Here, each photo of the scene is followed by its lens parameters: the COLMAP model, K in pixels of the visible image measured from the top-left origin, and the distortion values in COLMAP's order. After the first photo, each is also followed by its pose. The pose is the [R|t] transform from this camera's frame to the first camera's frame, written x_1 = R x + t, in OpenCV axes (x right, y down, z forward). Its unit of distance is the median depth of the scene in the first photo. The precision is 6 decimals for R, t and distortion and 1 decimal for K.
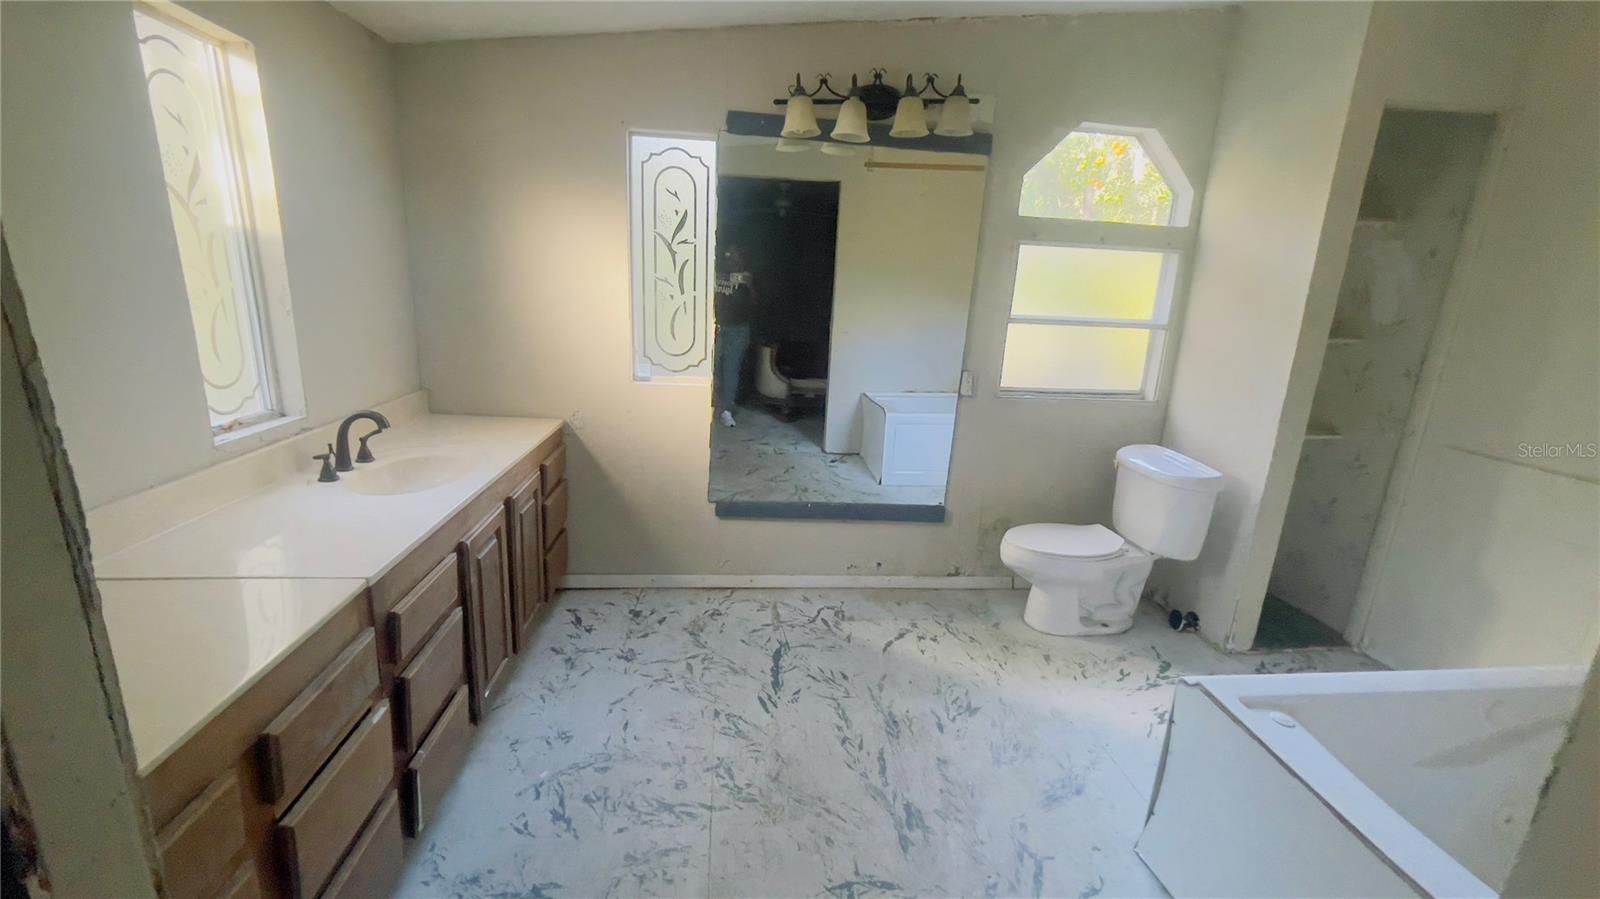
lens RADIAL K [[662.7, 0, 796.4], [0, 662.7, 451.3], [0, 0, 1]] dist [-0.009483, 0.003567]
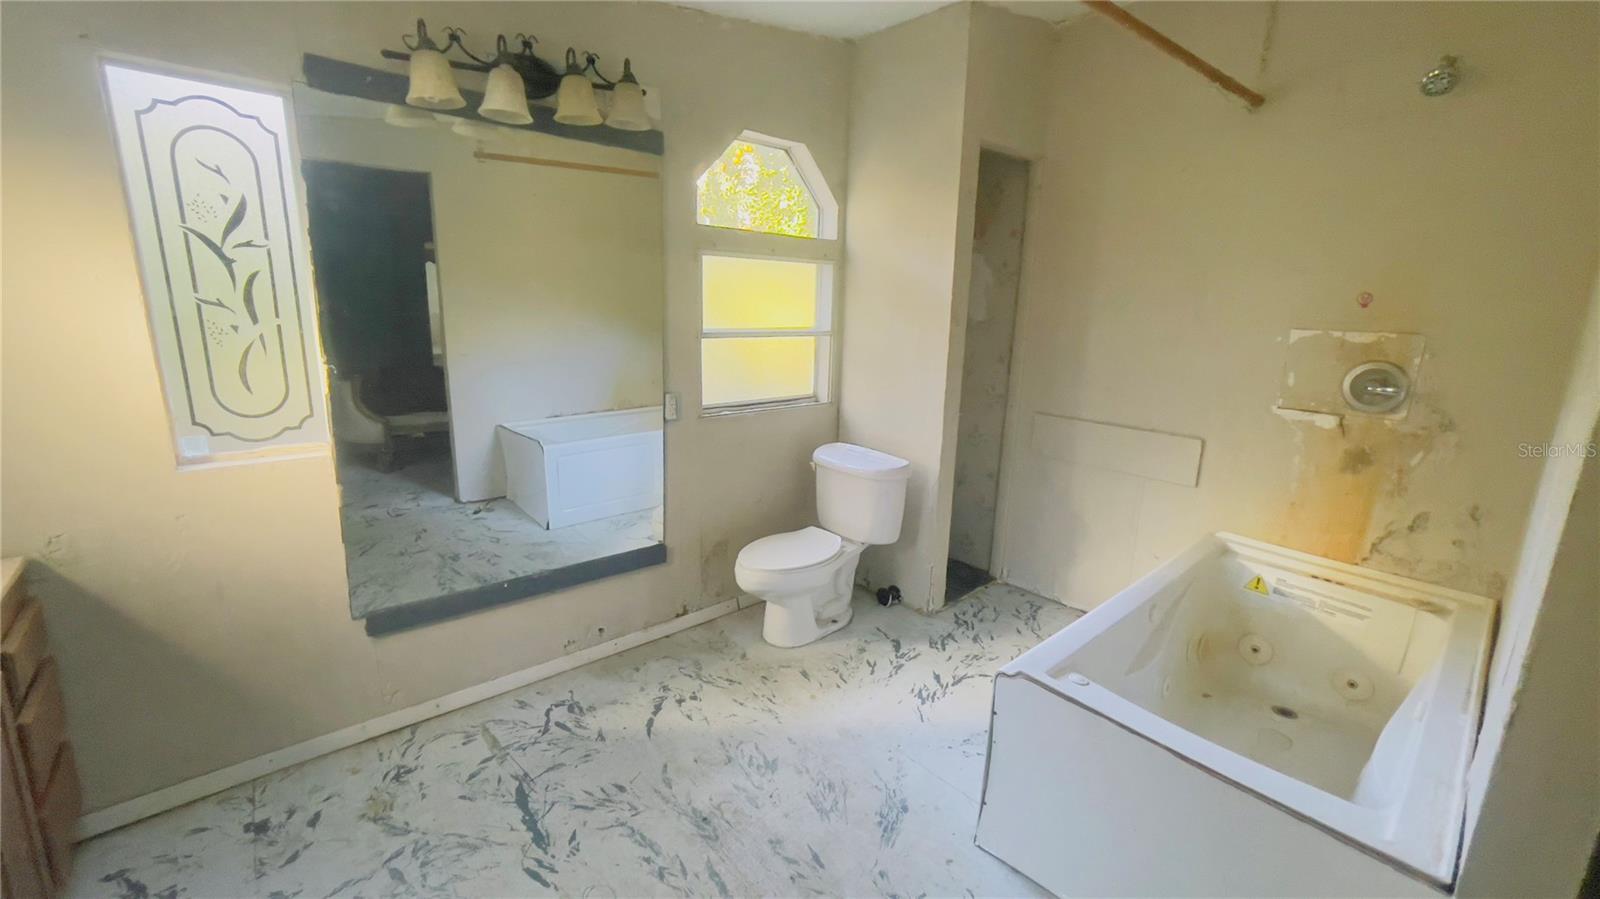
lens RADIAL K [[662.7, 0, 804.6], [0, 662.7, 446.0], [0, 0, 1]] dist [-0.009483, 0.003567]
pose [[0.810063, -0.150846, 0.566607, -0.120437], [0.158348, 0.986716, 0.036305, -0.055375], [-0.564556, 0.060312, 0.823188, 0.161910]]
